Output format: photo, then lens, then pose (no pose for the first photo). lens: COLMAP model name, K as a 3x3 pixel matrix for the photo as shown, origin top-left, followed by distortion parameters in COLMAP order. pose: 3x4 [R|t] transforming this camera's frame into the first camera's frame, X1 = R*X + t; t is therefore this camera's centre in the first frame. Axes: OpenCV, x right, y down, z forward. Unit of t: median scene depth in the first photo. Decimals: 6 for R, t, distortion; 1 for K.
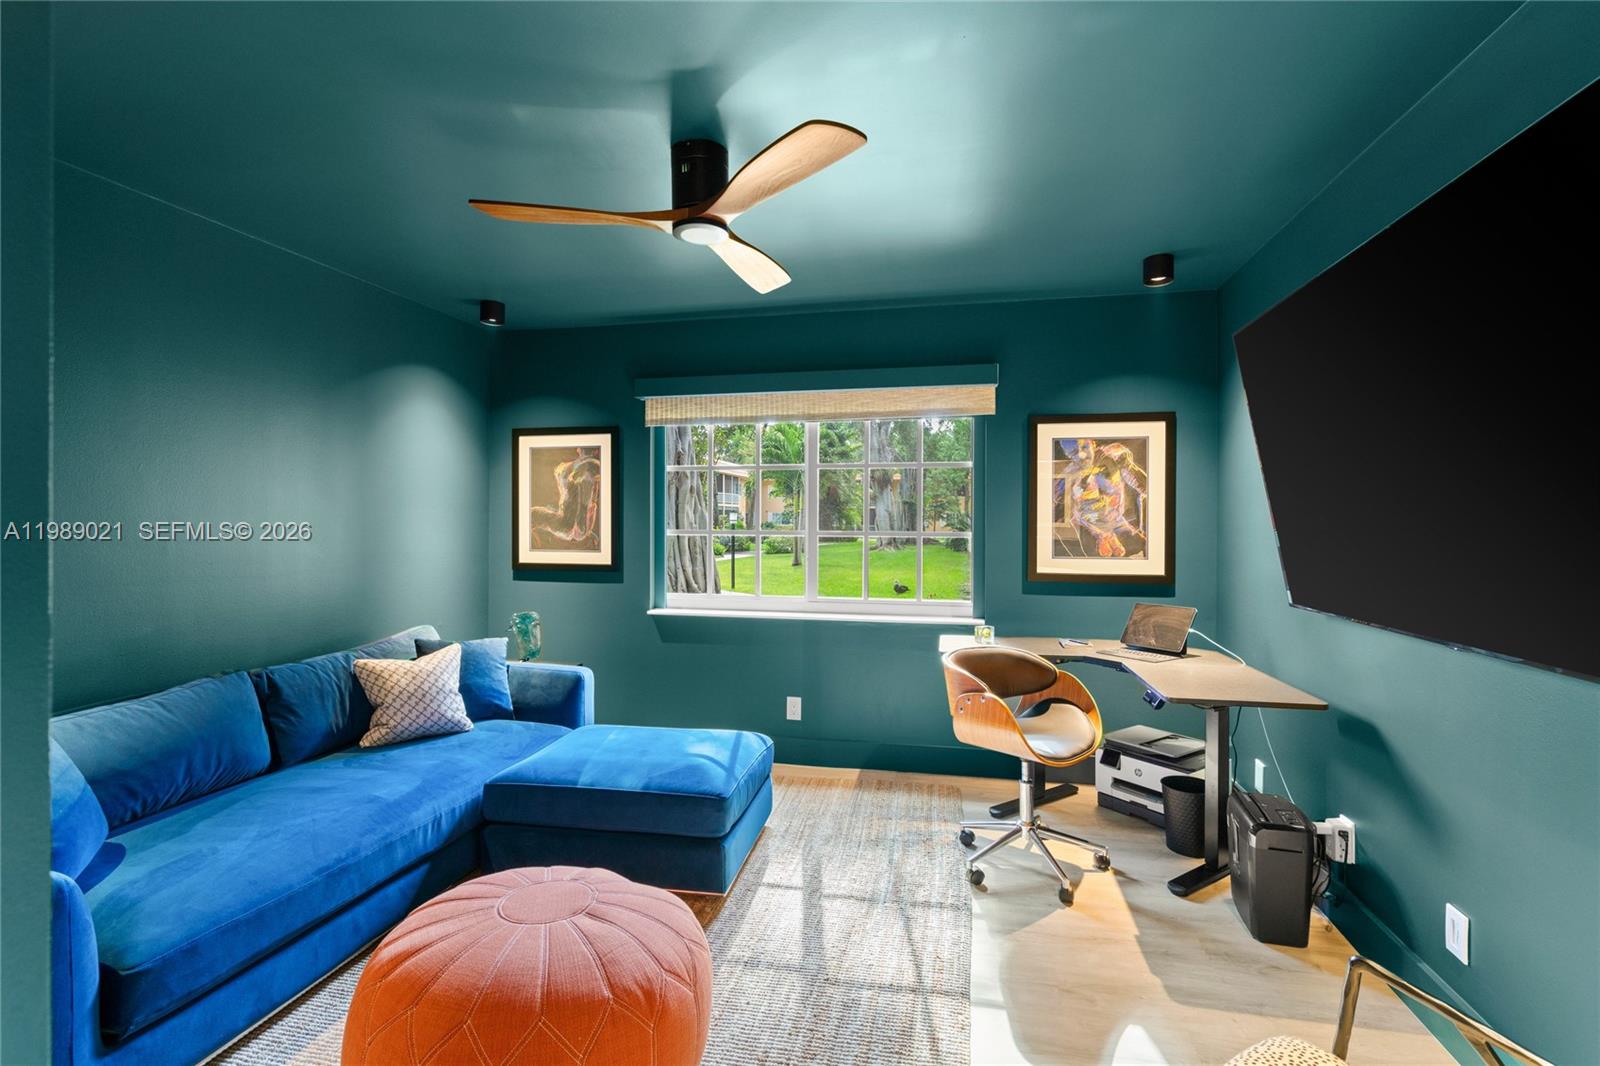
lens RADIAL K [[715.5, 0, 800.0], [0, 715.5, 533.0], [0, 0, 1]] dist [-0.003729, 0.000128]
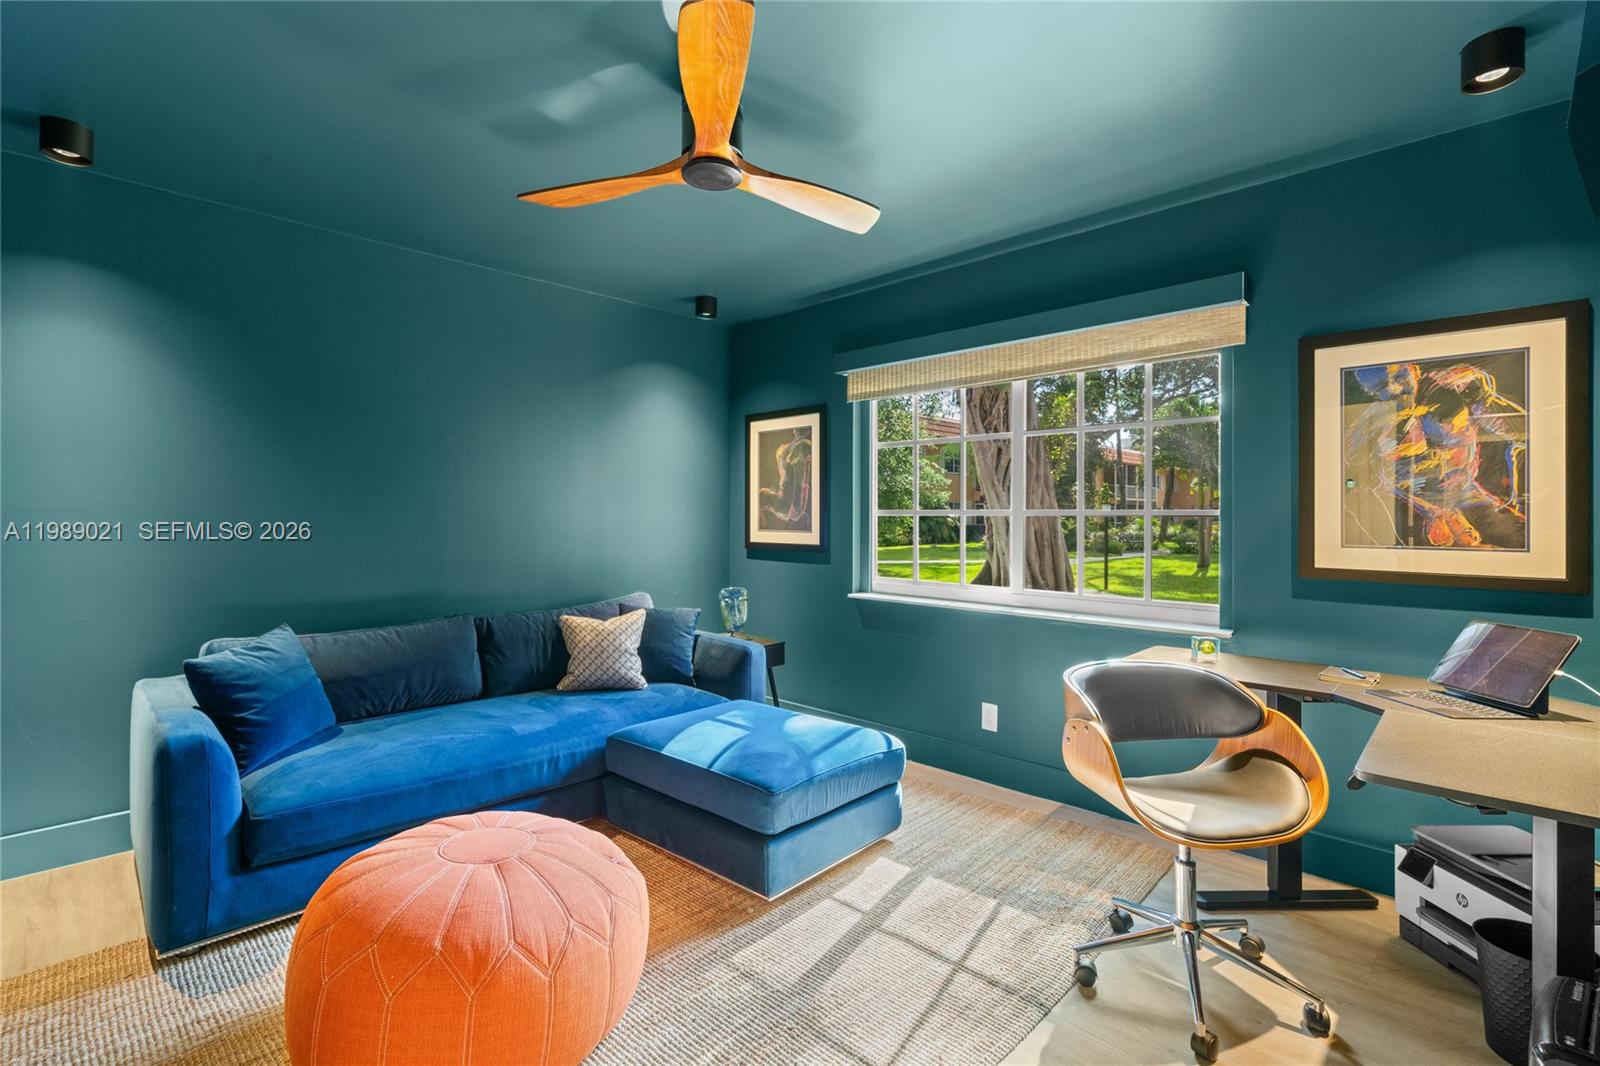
lens RADIAL K [[720.4, 0, 797.3], [0, 720.4, 520.1], [0, 0, 1]] dist [-0.020192, 0.013391]
pose [[0.851199, 0.005028, -0.524819, 0.286938], [-0.011697, 0.999887, -0.009391, 0.023905], [0.524713, 0.014133, 0.851162, 0.170816]]
